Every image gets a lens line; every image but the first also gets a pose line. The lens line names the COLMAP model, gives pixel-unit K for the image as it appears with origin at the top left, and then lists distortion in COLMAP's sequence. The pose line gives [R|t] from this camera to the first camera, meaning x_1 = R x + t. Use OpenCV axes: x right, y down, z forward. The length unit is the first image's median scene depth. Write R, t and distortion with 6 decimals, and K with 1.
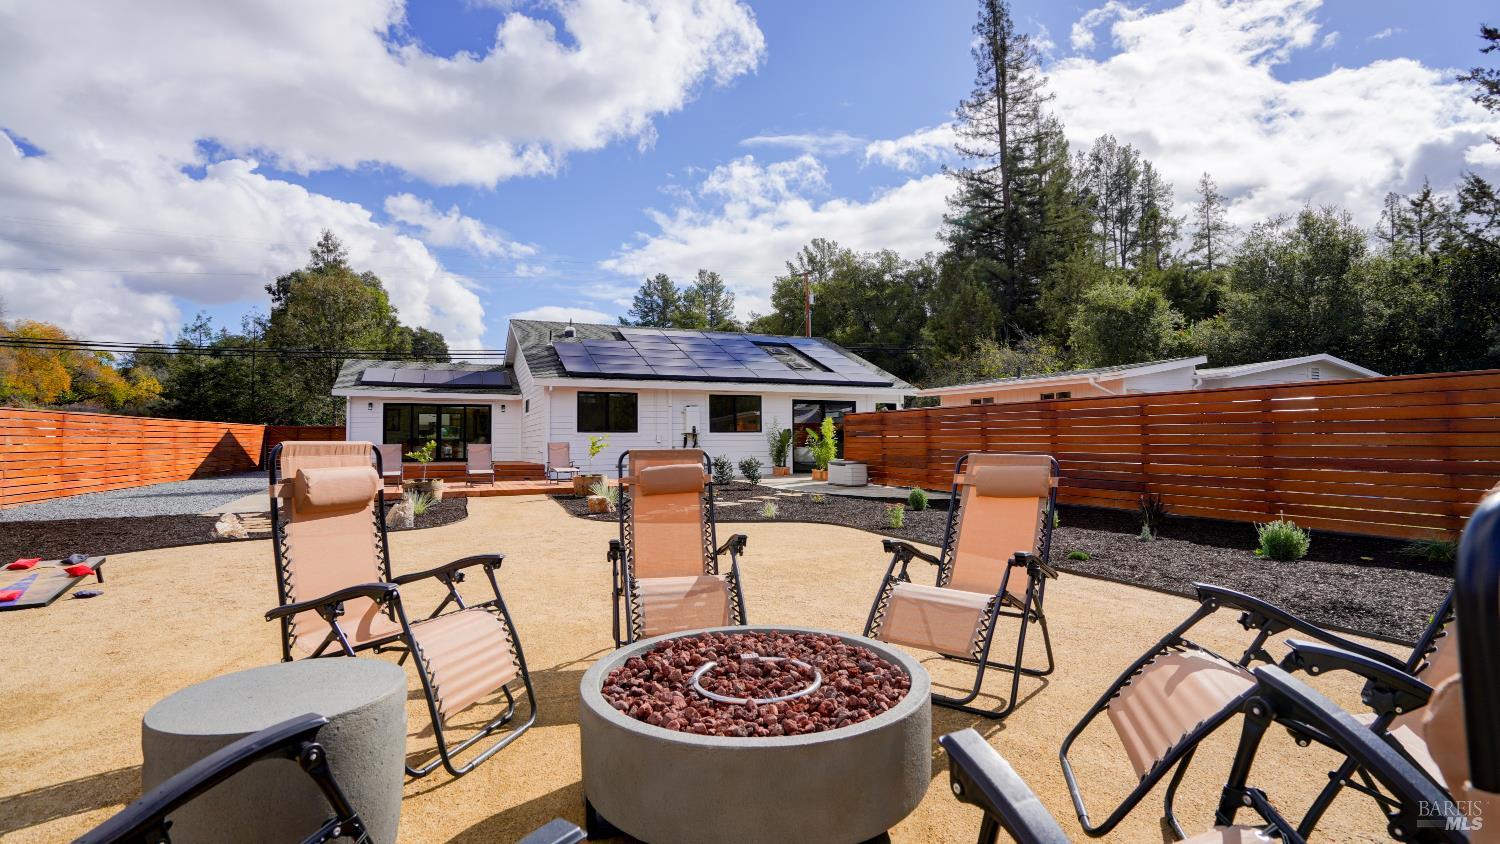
lens RADIAL K [[698.6, 0, 743.9], [0, 698.6, 426.5], [0, 0, 1]] dist [-0.047442, 0.022822]
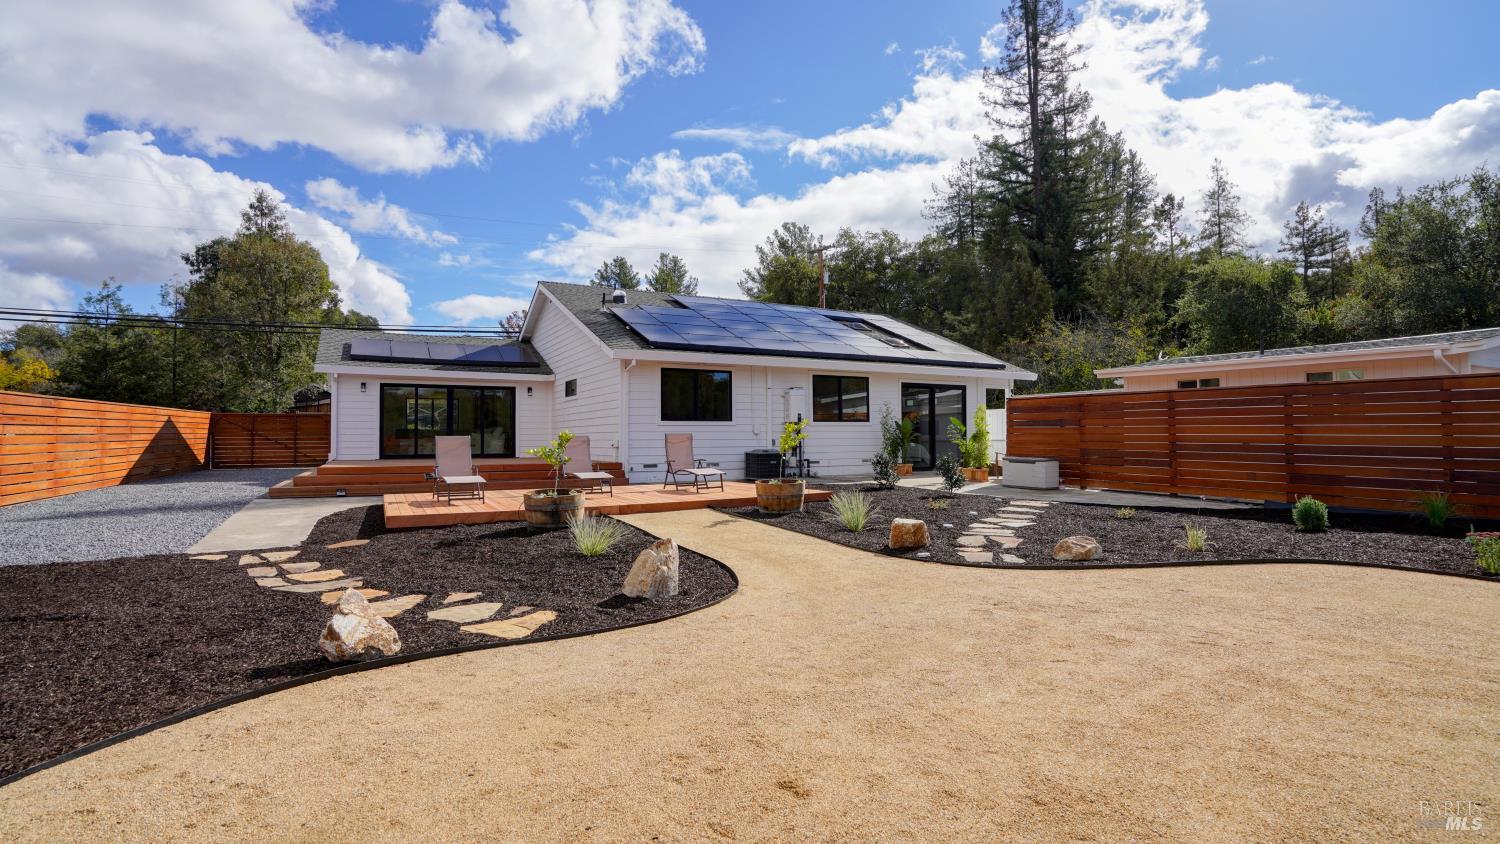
lens RADIAL K [[698.6, 0, 743.9], [0, 698.6, 426.5], [0, 0, 1]] dist [-0.047442, 0.022822]
pose [[0.995865, 0.001564, 0.090835, -0.100551], [-0.002658, 0.999925, 0.011916, 0.002421], [-0.090810, -0.012108, 0.995795, 0.100879]]
